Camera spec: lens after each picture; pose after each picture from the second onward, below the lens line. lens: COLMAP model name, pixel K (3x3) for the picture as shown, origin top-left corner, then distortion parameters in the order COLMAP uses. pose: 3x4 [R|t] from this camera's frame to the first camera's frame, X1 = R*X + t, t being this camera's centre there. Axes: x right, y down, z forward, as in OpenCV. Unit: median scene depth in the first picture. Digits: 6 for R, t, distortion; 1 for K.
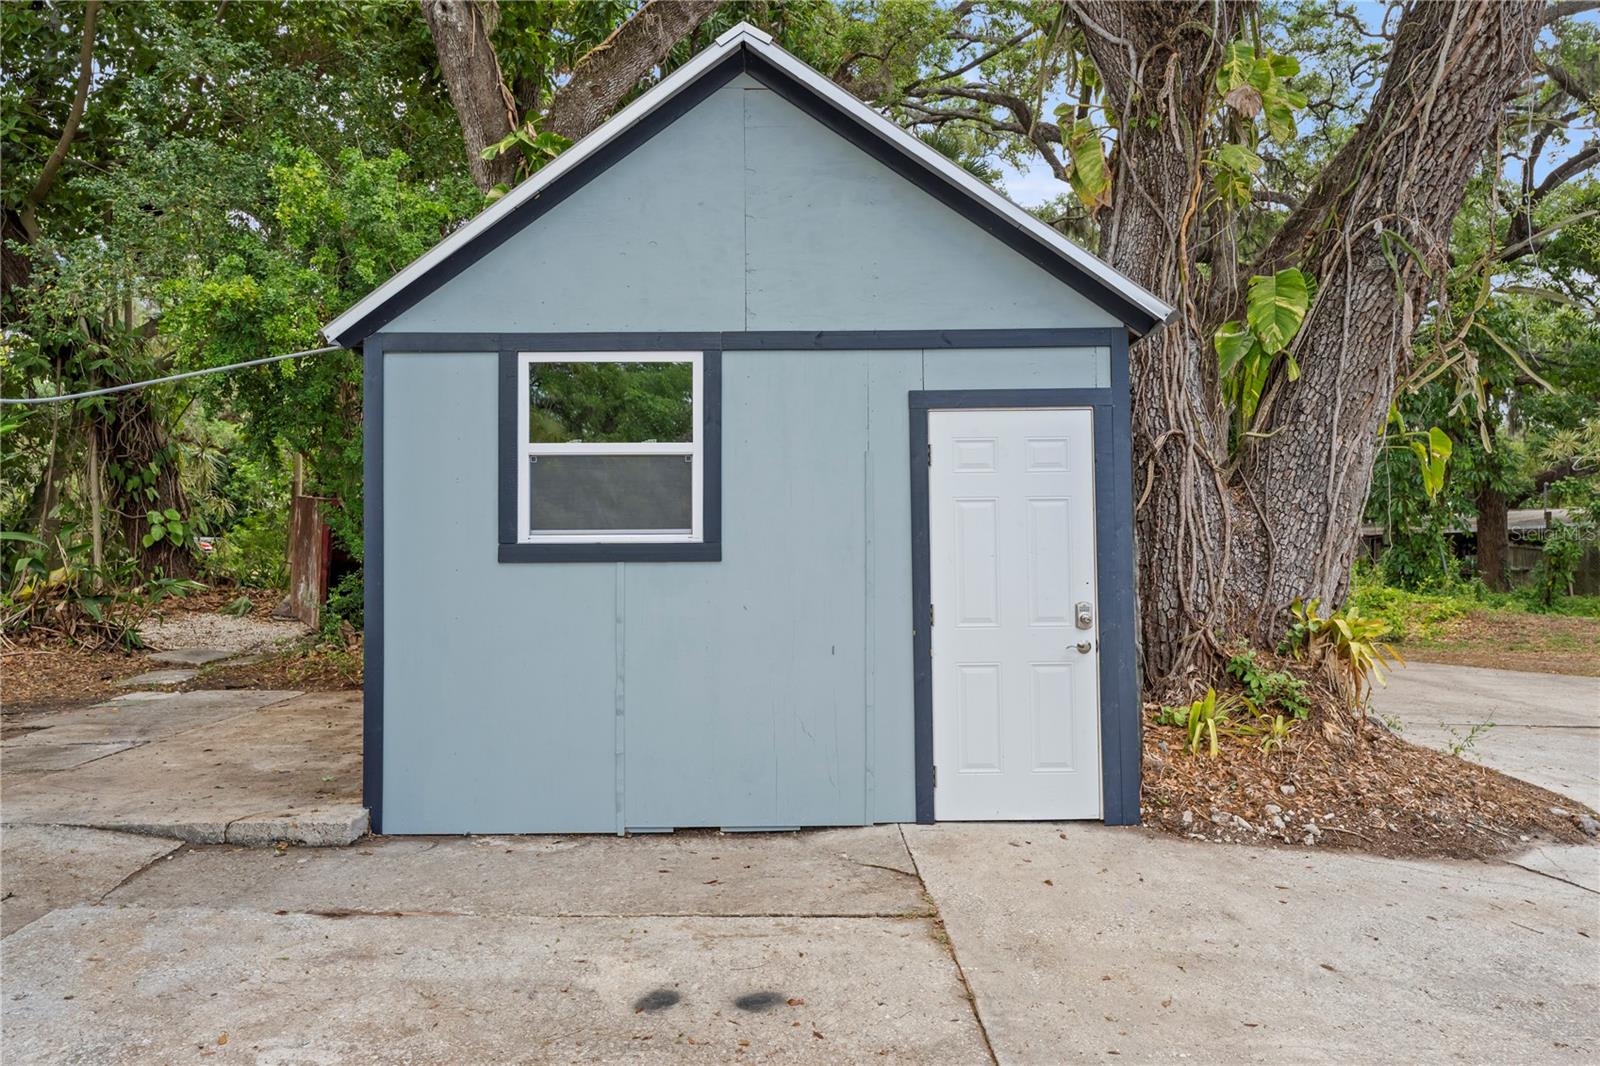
lens RADIAL K [[1056.5, 0, 801.9], [0, 1056.5, 530.3], [0, 0, 1]] dist [0.002932, 0.000317]
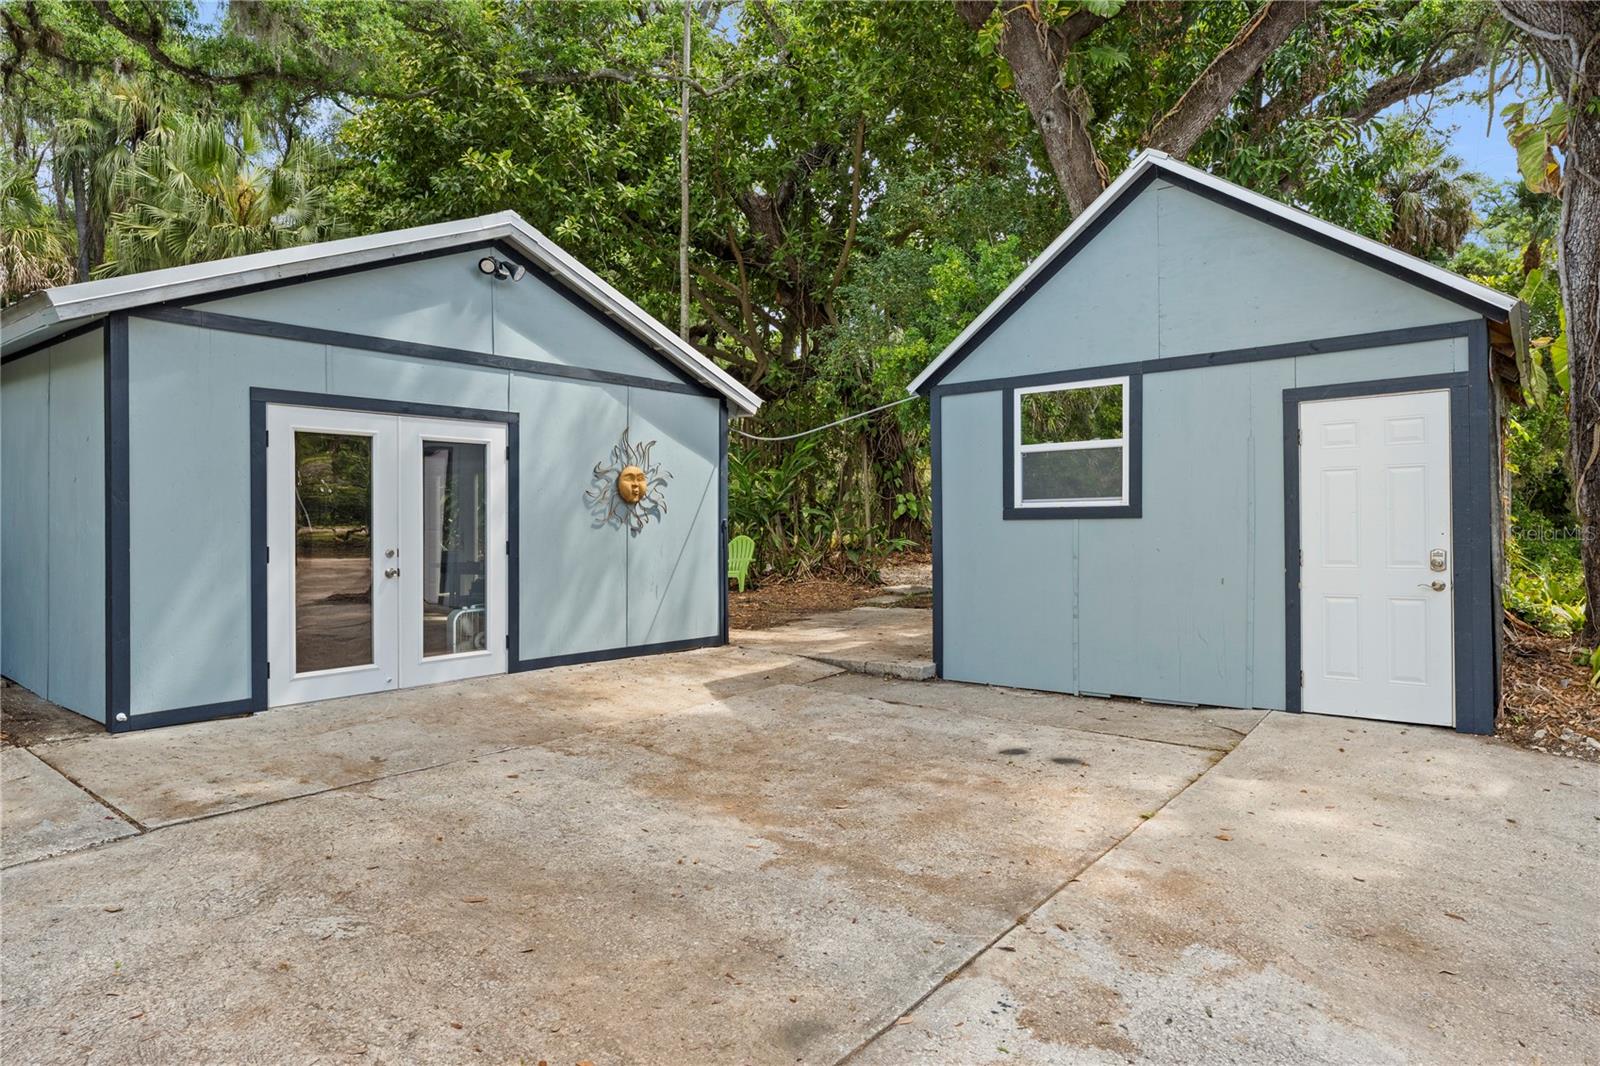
lens RADIAL K [[920.7, 0, 799.7], [0, 920.7, 528.5], [0, 0, 1]] dist [0.001362, 0.000834]
pose [[0.771790, -0.000323, -0.635877, 0.367388], [0.015826, 0.999700, 0.018701, 0.012025], [0.635680, -0.024497, 0.771564, -0.287992]]
